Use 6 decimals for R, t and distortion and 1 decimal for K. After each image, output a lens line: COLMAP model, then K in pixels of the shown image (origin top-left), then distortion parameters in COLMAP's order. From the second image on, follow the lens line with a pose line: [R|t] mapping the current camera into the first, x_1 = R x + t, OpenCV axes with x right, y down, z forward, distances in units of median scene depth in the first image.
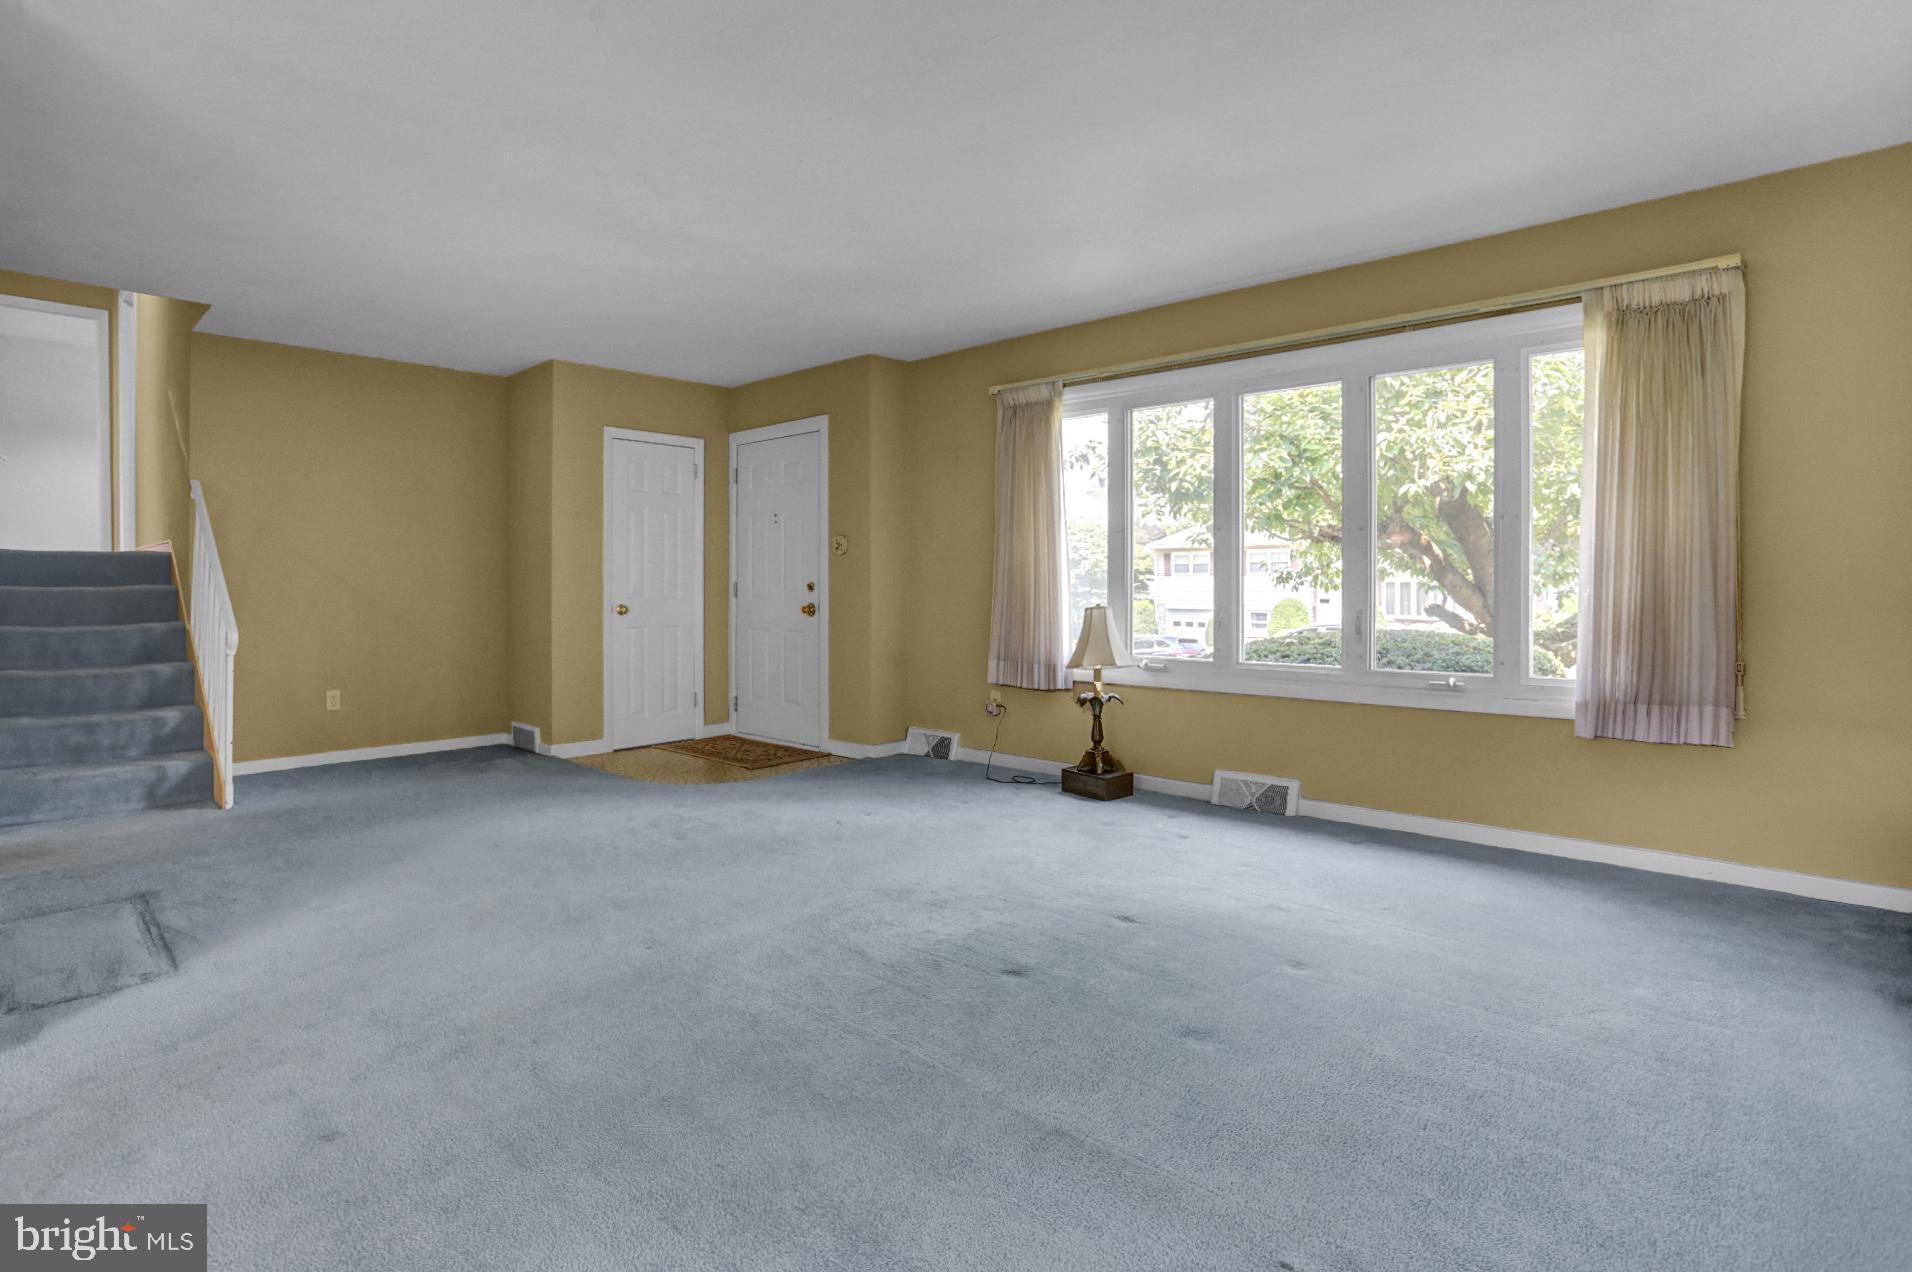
lens RADIAL K [[932.8, 0, 945.0], [0, 932.8, 623.4], [0, 0, 1]] dist [-0.070025, 0.020951]
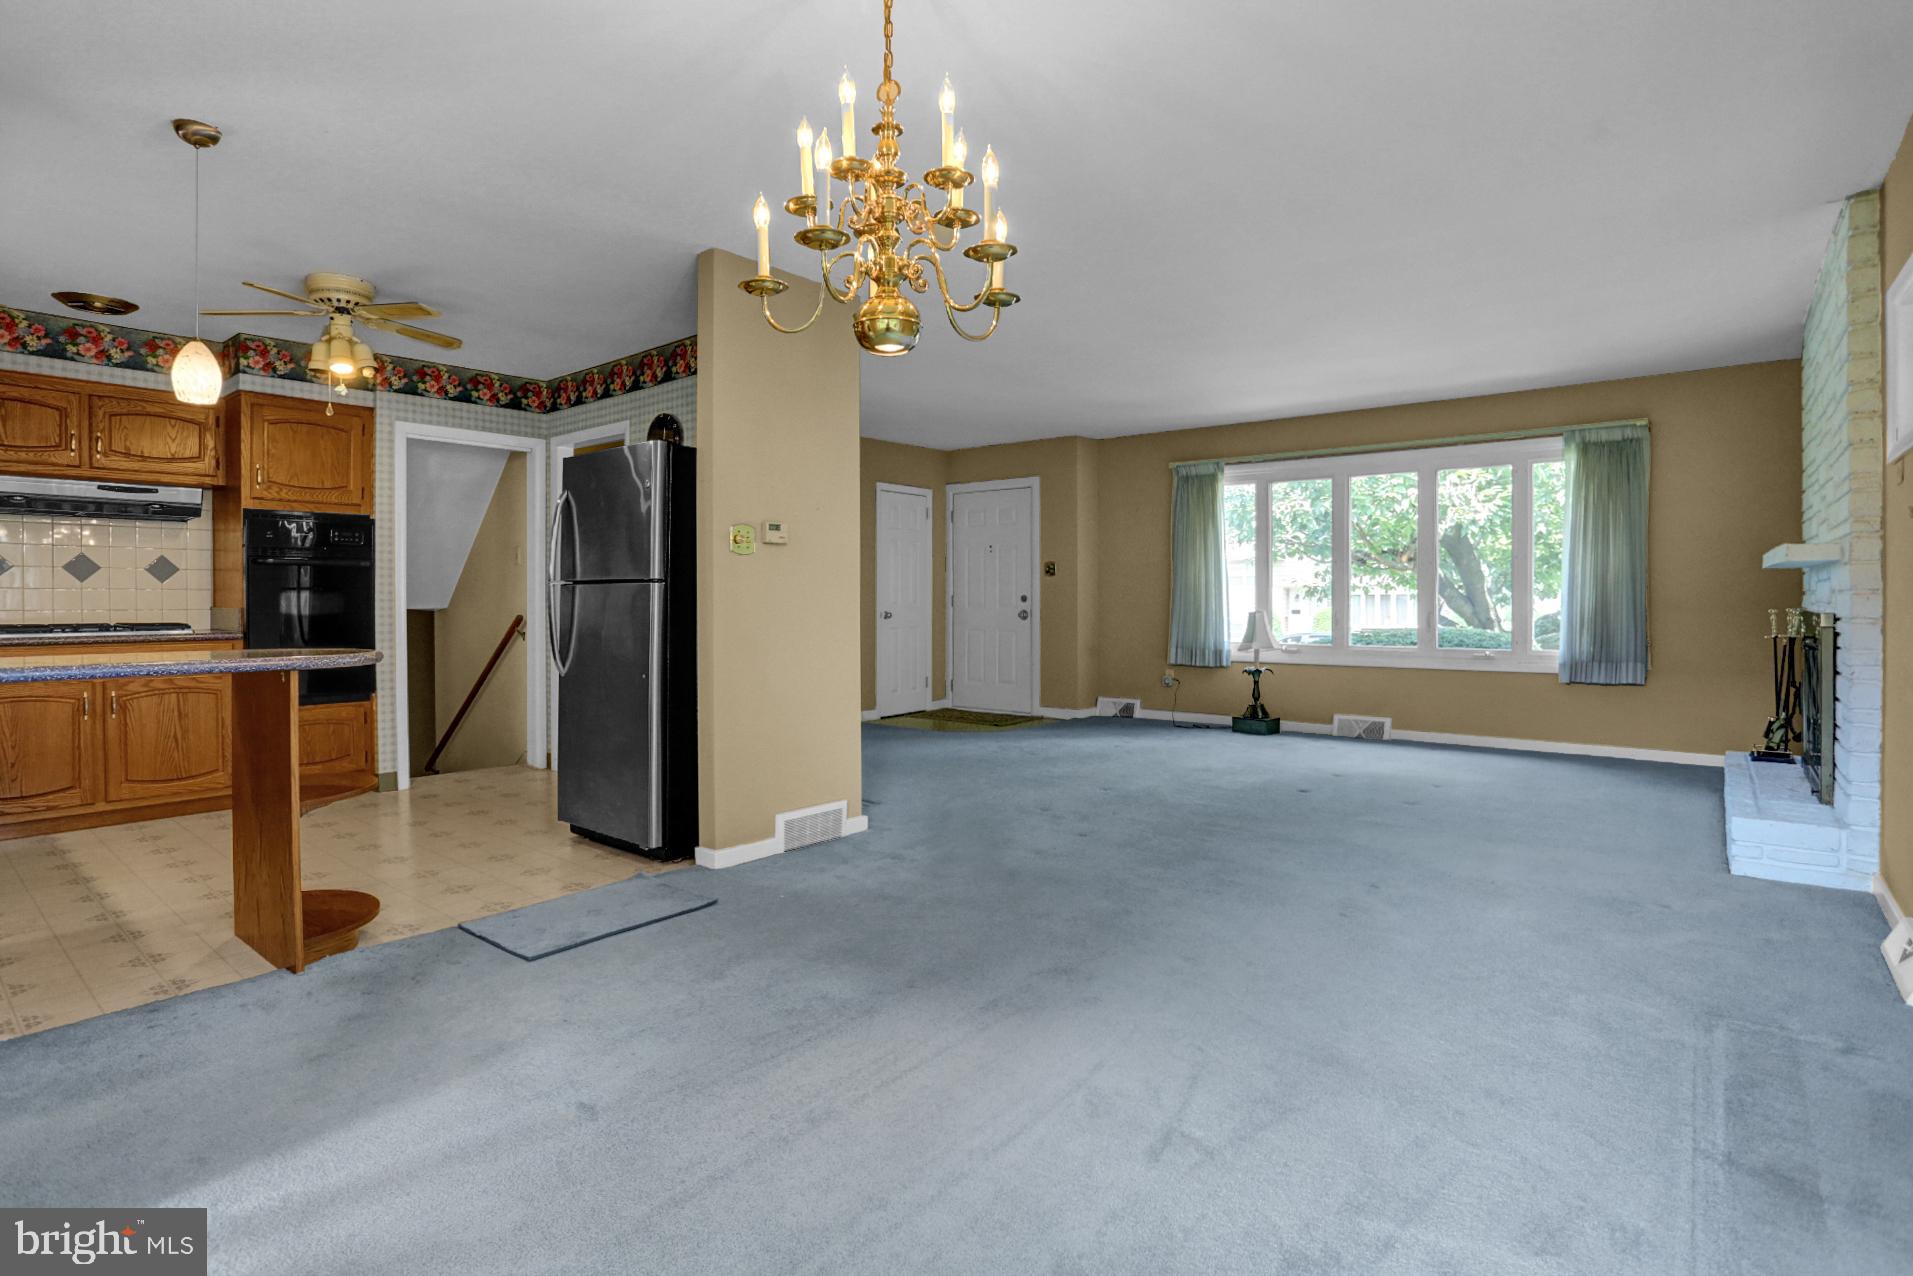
lens RADIAL K [[961.0, 0, 956.5], [0, 961.0, 638.0], [0, 0, 1]] dist [-0.046077, 0.000484]
pose [[0.997871, -0.003048, 0.065155, -0.424282], [0.002947, 0.999994, 0.001643, 0.021626], [-0.065159, -0.001447, 0.997874, -0.539029]]
